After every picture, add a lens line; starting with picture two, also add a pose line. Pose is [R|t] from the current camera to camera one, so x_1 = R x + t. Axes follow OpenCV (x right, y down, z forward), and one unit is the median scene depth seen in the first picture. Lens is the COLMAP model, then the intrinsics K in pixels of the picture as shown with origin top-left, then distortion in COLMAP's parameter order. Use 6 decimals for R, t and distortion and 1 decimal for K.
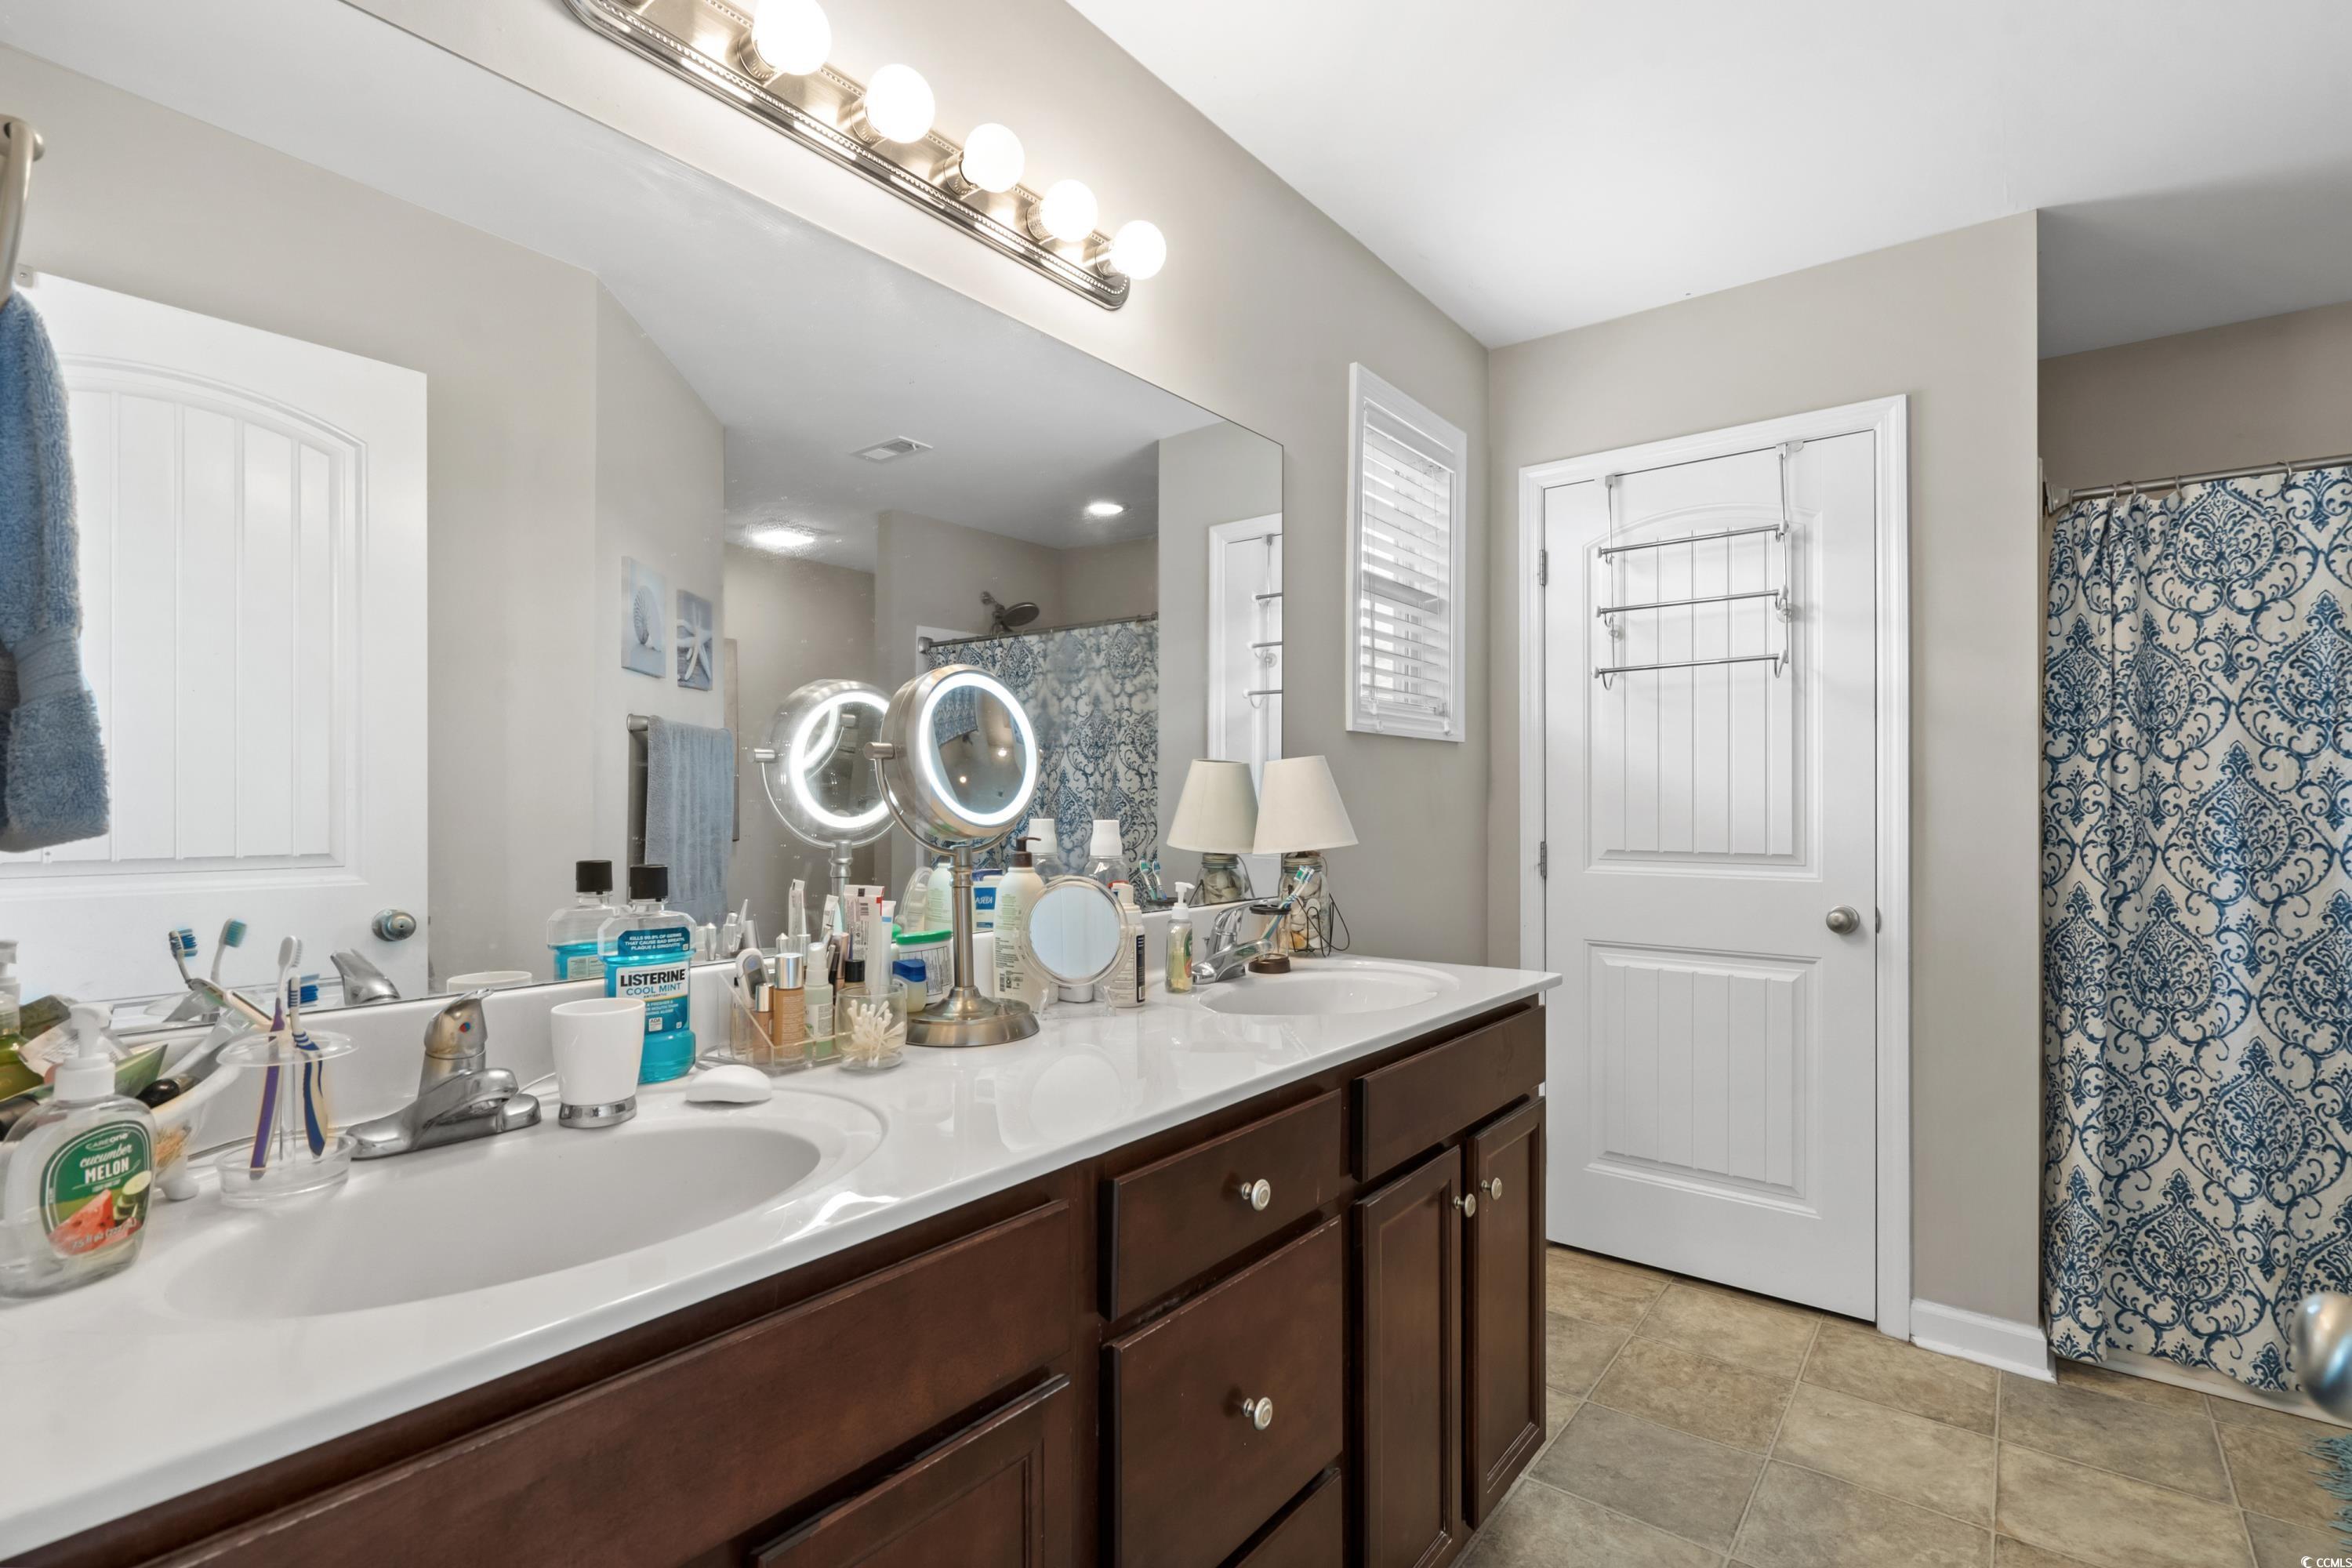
lens RADIAL K [[1087.1, 0, 1184.0], [0, 1087.1, 789.6], [0, 0, 1]] dist [-0.017521, 0.013170]
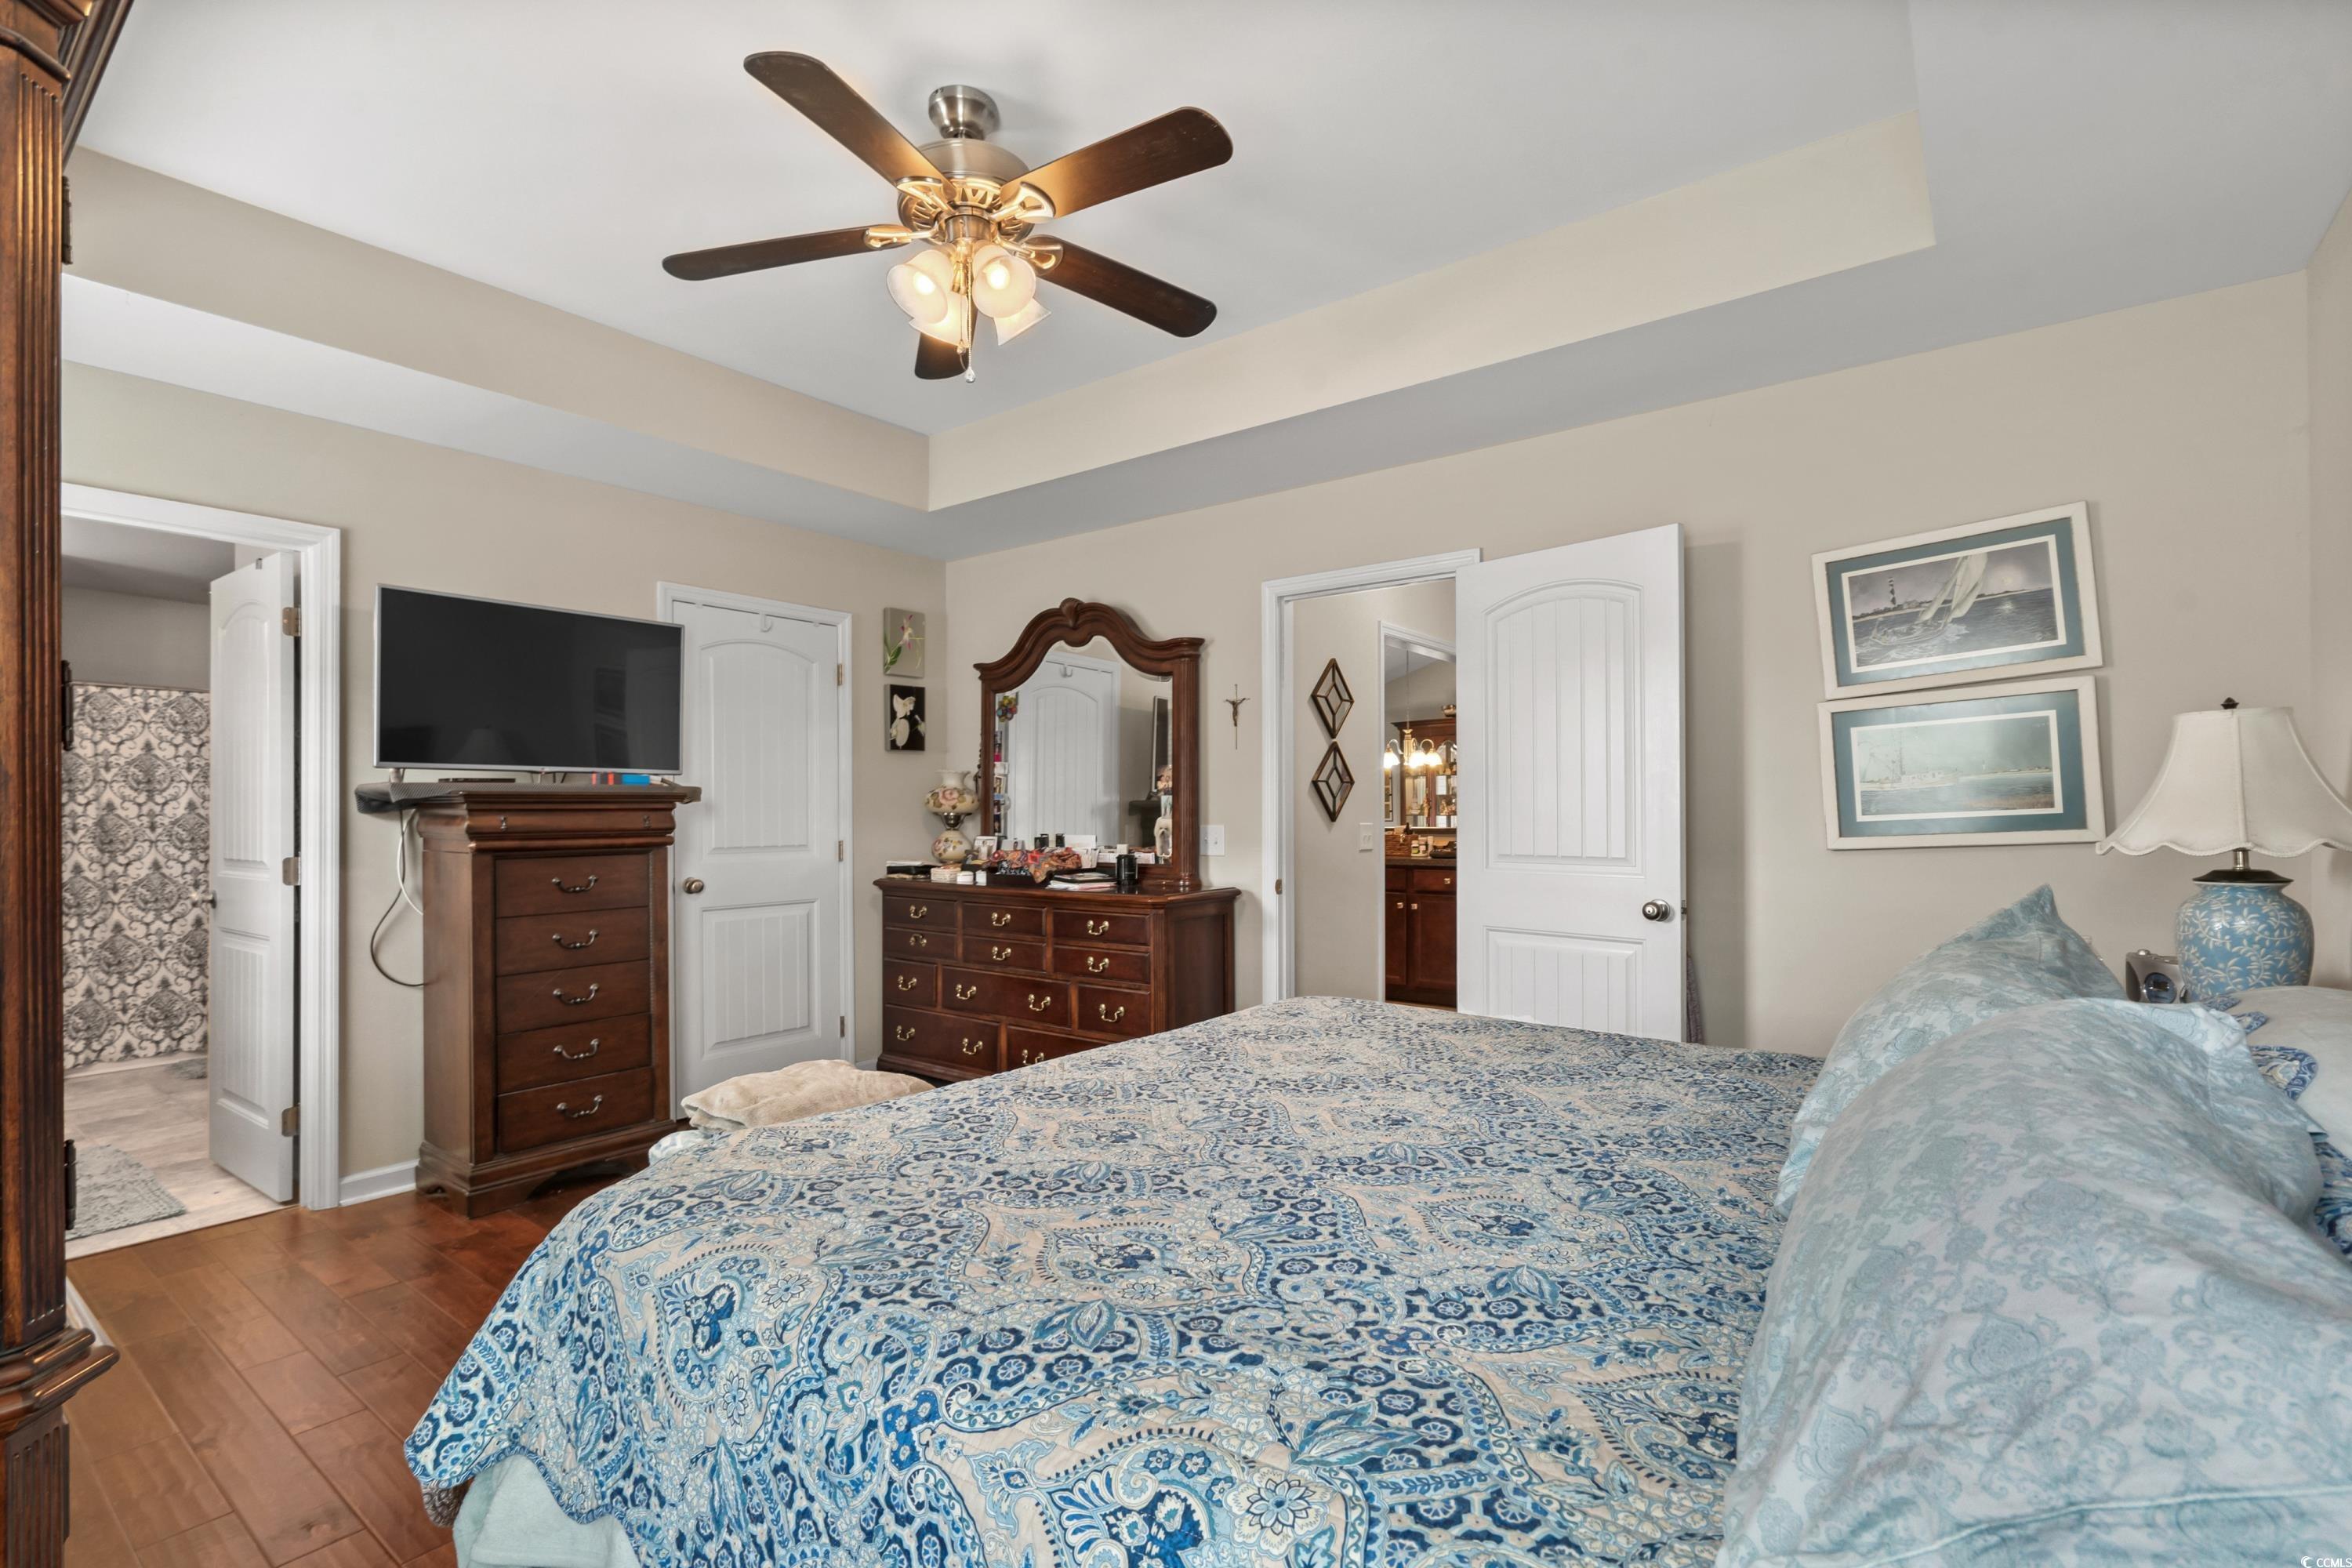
lens RADIAL K [[1087.1, 0, 1184.0], [0, 1087.1, 789.6], [0, 0, 1]] dist [-0.017521, 0.013170]
pose [[-0.050823, 0.025509, 0.998382, -1.471462], [0.005666, 0.999665, -0.025253, -0.112770], [-0.998692, 0.004373, -0.050951, -1.112521]]
